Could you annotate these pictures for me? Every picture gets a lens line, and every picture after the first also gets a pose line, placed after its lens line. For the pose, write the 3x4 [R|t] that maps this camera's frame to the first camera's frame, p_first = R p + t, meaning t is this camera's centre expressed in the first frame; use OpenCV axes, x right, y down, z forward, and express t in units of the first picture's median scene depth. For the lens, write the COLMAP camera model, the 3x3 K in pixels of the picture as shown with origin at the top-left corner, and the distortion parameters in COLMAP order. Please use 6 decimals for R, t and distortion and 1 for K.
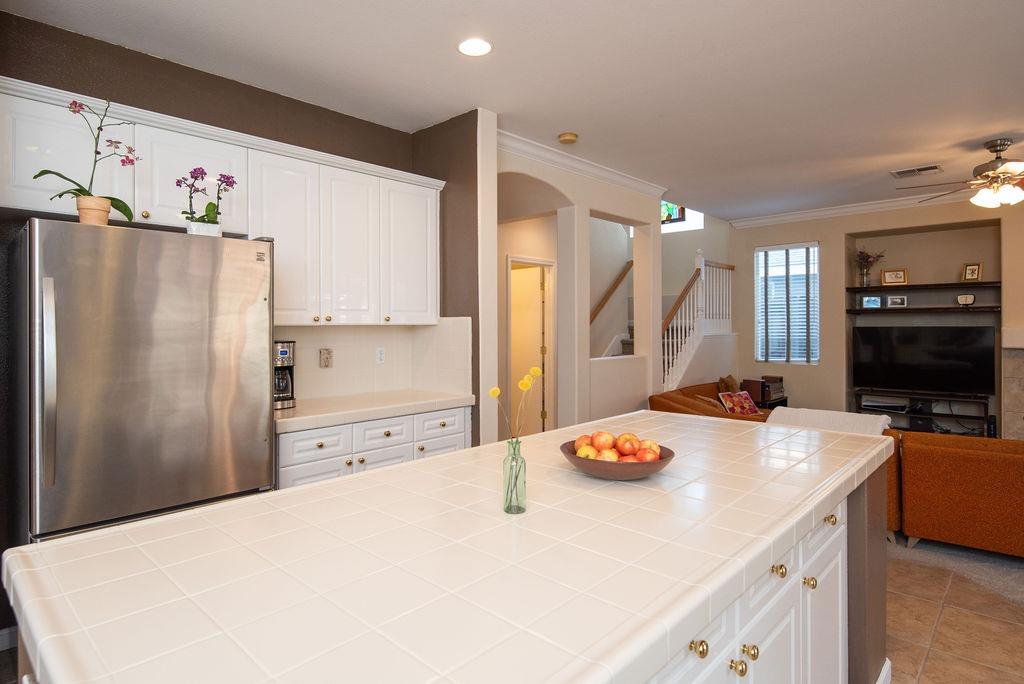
lens RADIAL K [[553.0, 0, 489.2], [0, 553.0, 327.0], [0, 0, 1]] dist [0.001696, -0.001942]
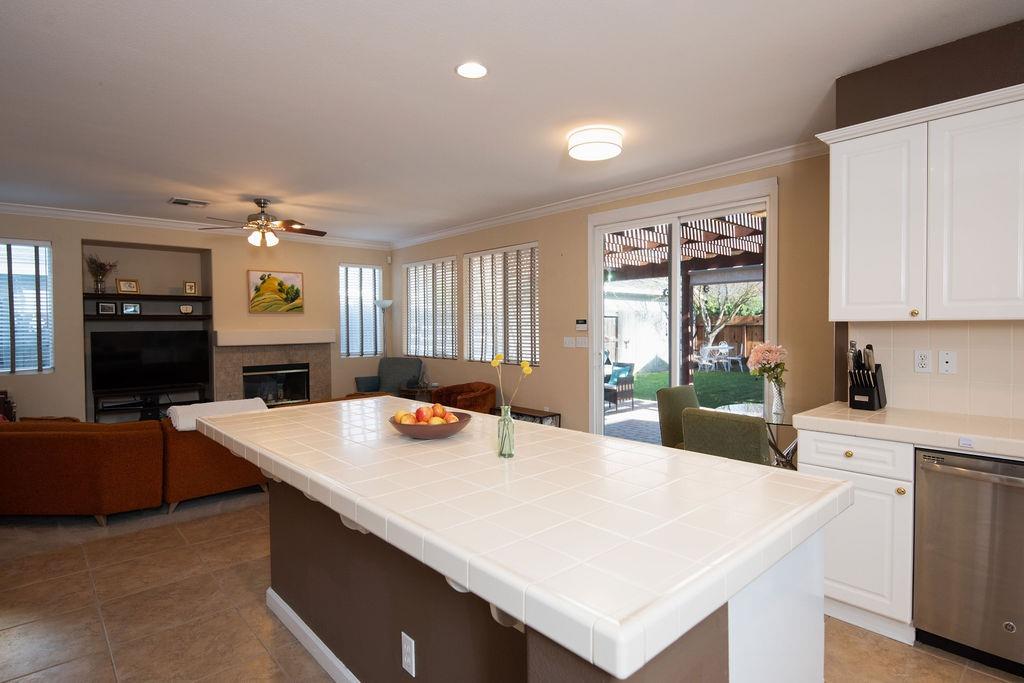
lens RADIAL K [[523.4, 0, 516.5], [0, 523.4, 335.1], [0, 0, 1]] dist [0.001454, -0.008887]
pose [[0.038969, -0.010738, 0.999183, -0.273134], [0.017262, 0.999800, 0.010071, 0.009468], [-0.999091, 0.016855, 0.039146, 0.184269]]
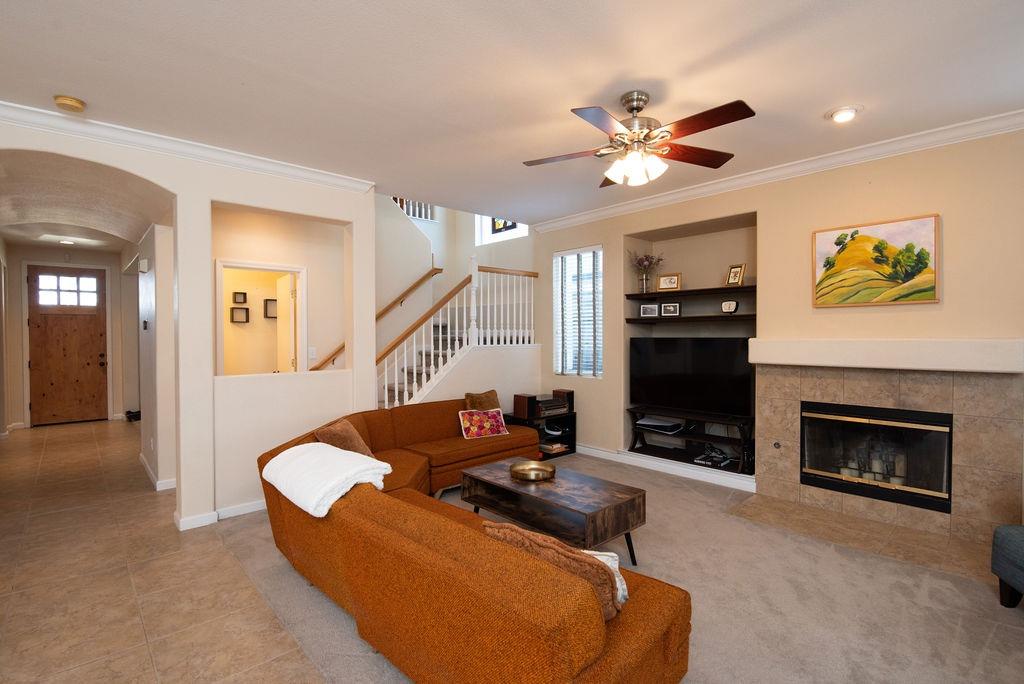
lens RADIAL K [[477.0, 0, 509.6], [0, 477.0, 342.4], [0, 0, 1]] dist [-0.019717, 0.000127]
pose [[0.999138, 0.002623, -0.041432, 0.496686], [-0.002167, 0.999937, 0.011042, -0.000642], [0.041459, -0.010943, 0.999080, 0.213041]]
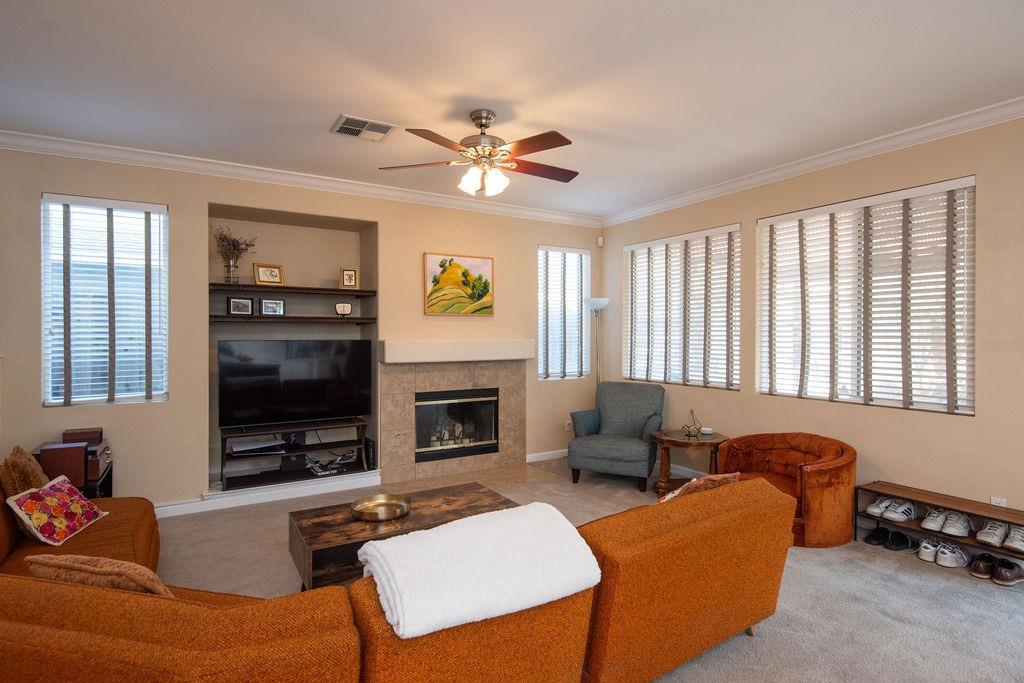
lens RADIAL K [[523.4, 0, 514.1], [0, 523.4, 336.3], [0, 0, 1]] dist [0.001454, -0.008887]
pose [[0.231322, 0.006763, 0.972854, 0.111478], [0.007098, 0.999937, -0.008639, 0.002516], [-0.972851, 0.008904, 0.231260, 0.498887]]
